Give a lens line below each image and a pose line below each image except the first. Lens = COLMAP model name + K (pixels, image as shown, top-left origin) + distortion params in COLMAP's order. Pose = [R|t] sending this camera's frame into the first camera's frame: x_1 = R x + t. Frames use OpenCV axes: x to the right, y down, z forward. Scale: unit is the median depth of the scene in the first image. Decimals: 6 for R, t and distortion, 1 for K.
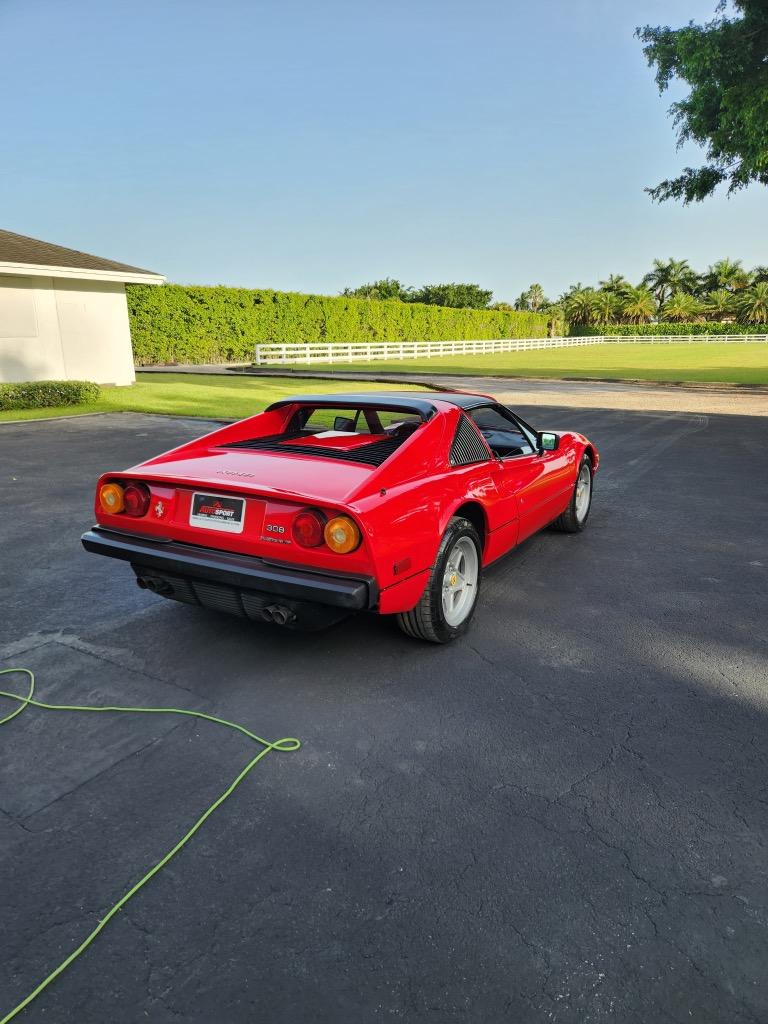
lens RADIAL K [[691.9, 0, 387.6], [0, 691.9, 531.8], [0, 0, 1]] dist [0.075943, -0.084059]
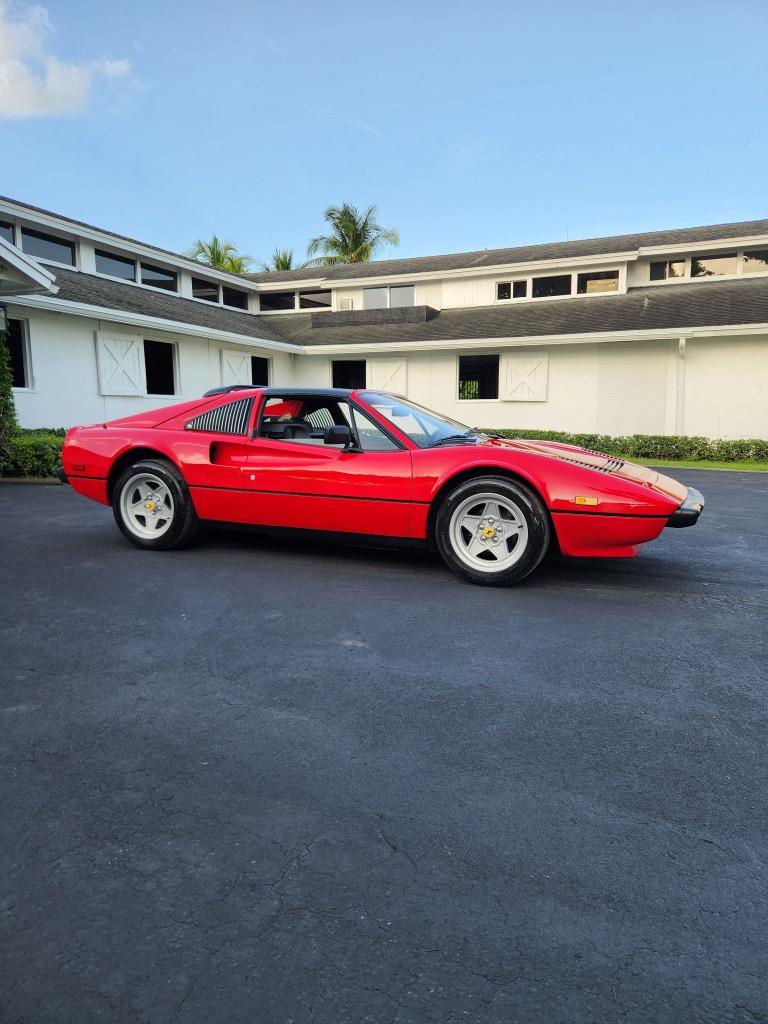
lens RADIAL K [[691.9, 0, 387.6], [0, 691.9, 531.8], [0, 0, 1]] dist [0.075943, -0.084059]
pose [[0.100055, 0.153040, -0.983142, 1.163904], [-0.269047, 0.955452, 0.121349, -0.137217], [0.957916, 0.252370, 0.136773, 0.968847]]
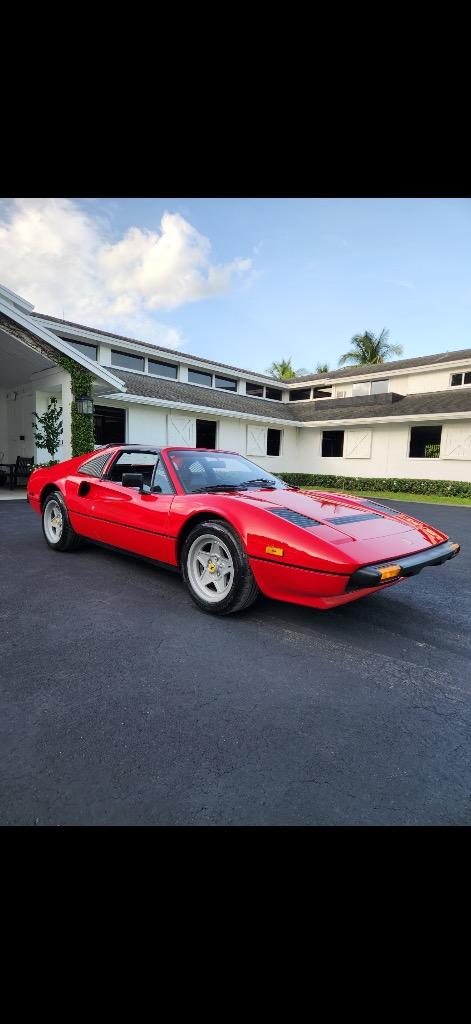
lens RADIAL K [[424.3, 0, 227.2], [0, 424.3, 518.3], [0, 0, 1]] dist [0.050589, -0.000104]
pose [[-0.282975, 0.104054, -0.953466, 0.908252], [-0.290590, 0.938073, 0.188617, -0.257646], [0.914048, 0.330441, -0.235214, 1.350857]]
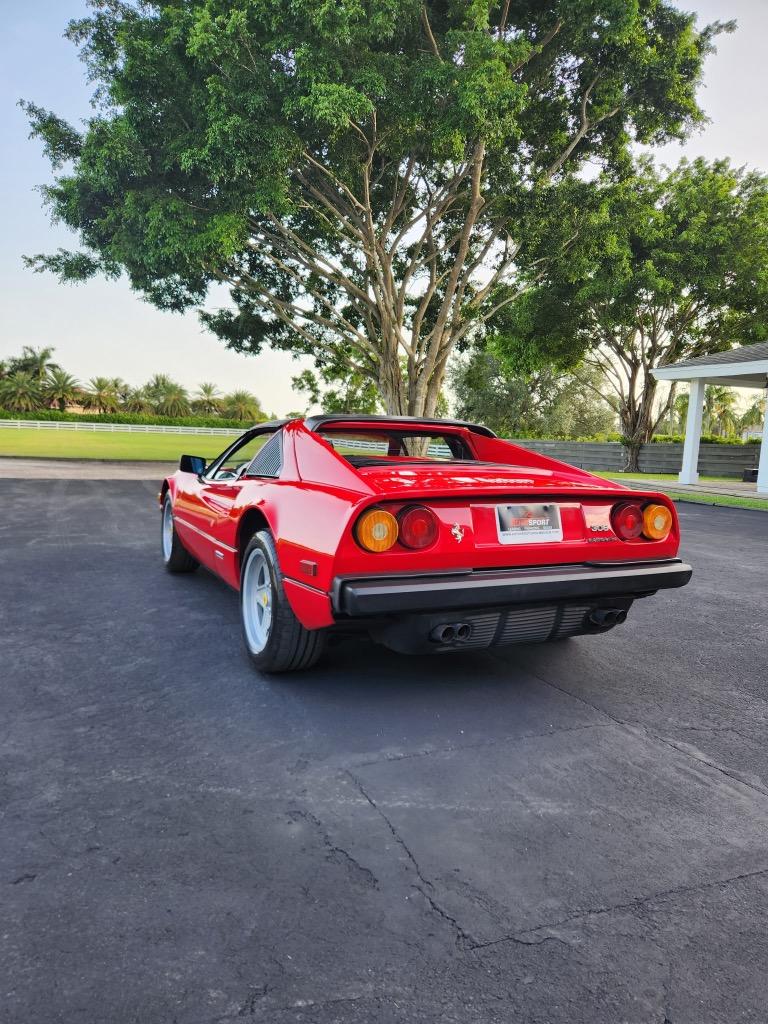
lens RADIAL K [[693.9, 0, 391.2], [0, 693.9, 516.1], [0, 0, 1]] dist [0.071267, -0.072892]
pose [[0.548653, -0.070647, 0.833060, -0.727673], [0.189759, 0.980941, -0.041787, -0.022464], [-0.814230, 0.181007, 0.551602, 0.446226]]
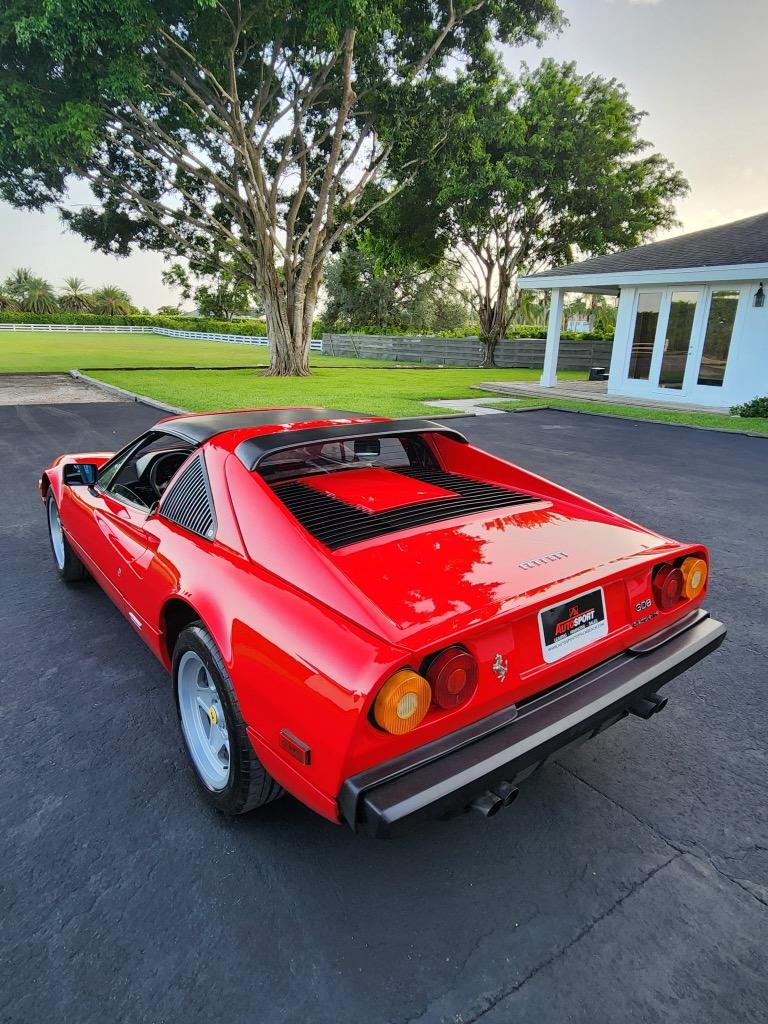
lens RADIAL K [[623.7, 0, 383.1], [0, 623.7, 519.6], [0, 0, 1]] dist [-0.001891, -0.000543]
pose [[0.389973, -0.251490, 0.885818, -0.555878], [0.226411, 0.958638, 0.172488, -0.180871], [-0.892558, 0.133293, 0.430783, 0.607560]]
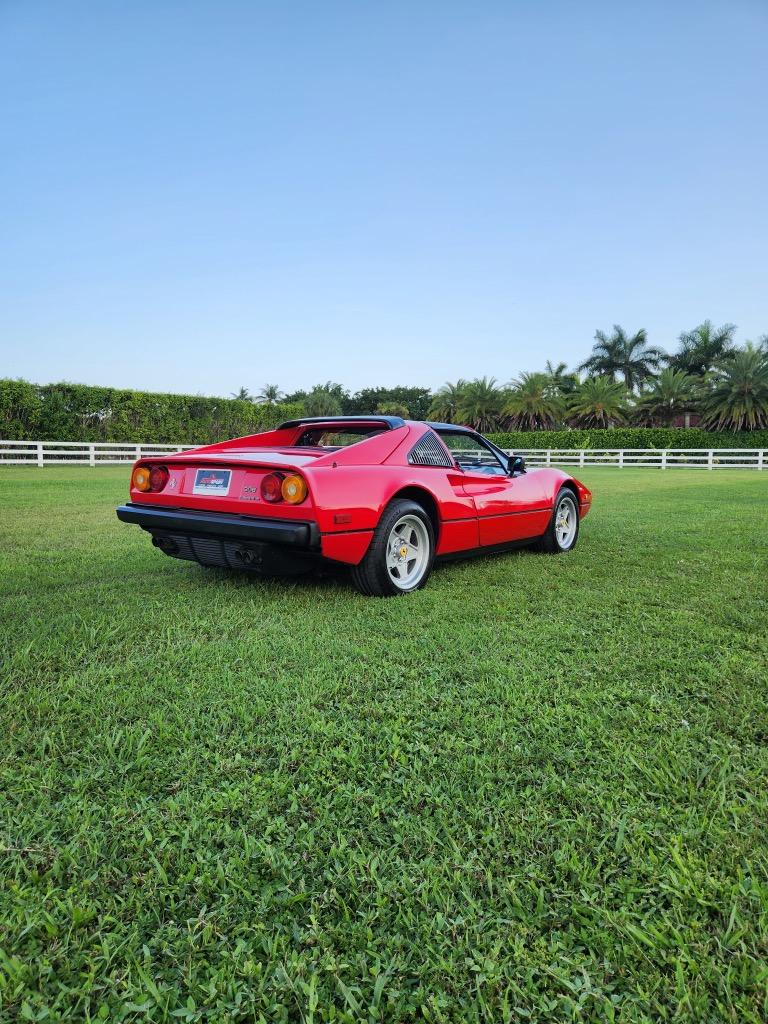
lens RADIAL K [[693.9, 0, 391.2], [0, 693.9, 516.1], [0, 0, 1]] dist [0.071267, -0.072892]
pose [[0.991558, 0.027307, -0.126757, 0.171388], [-0.048999, 0.983997, -0.171313, 0.163800], [0.120051, 0.176078, 0.977028, -0.148940]]
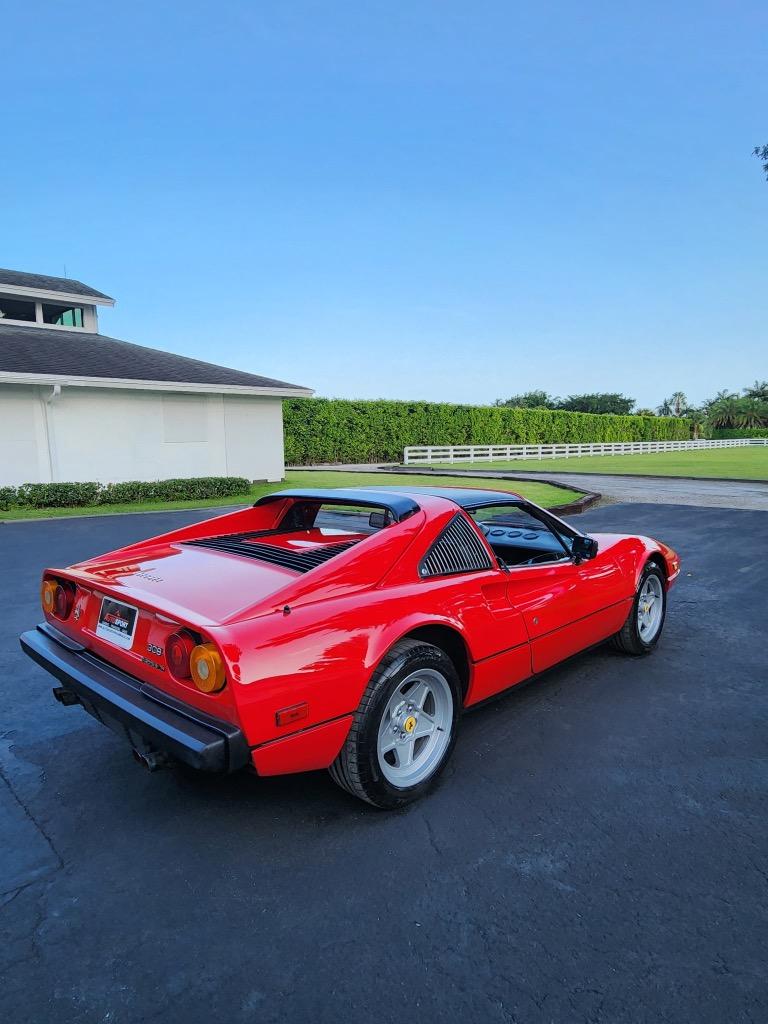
lens RADIAL K [[623.7, 0, 383.1], [0, 623.7, 519.6], [0, 0, 1]] dist [-0.001891, -0.000543]
pose [[0.970153, 0.023372, -0.241365, 0.174032], [-0.058789, 0.988320, -0.140598, -0.043494], [0.235260, 0.150591, 0.960195, 0.217631]]
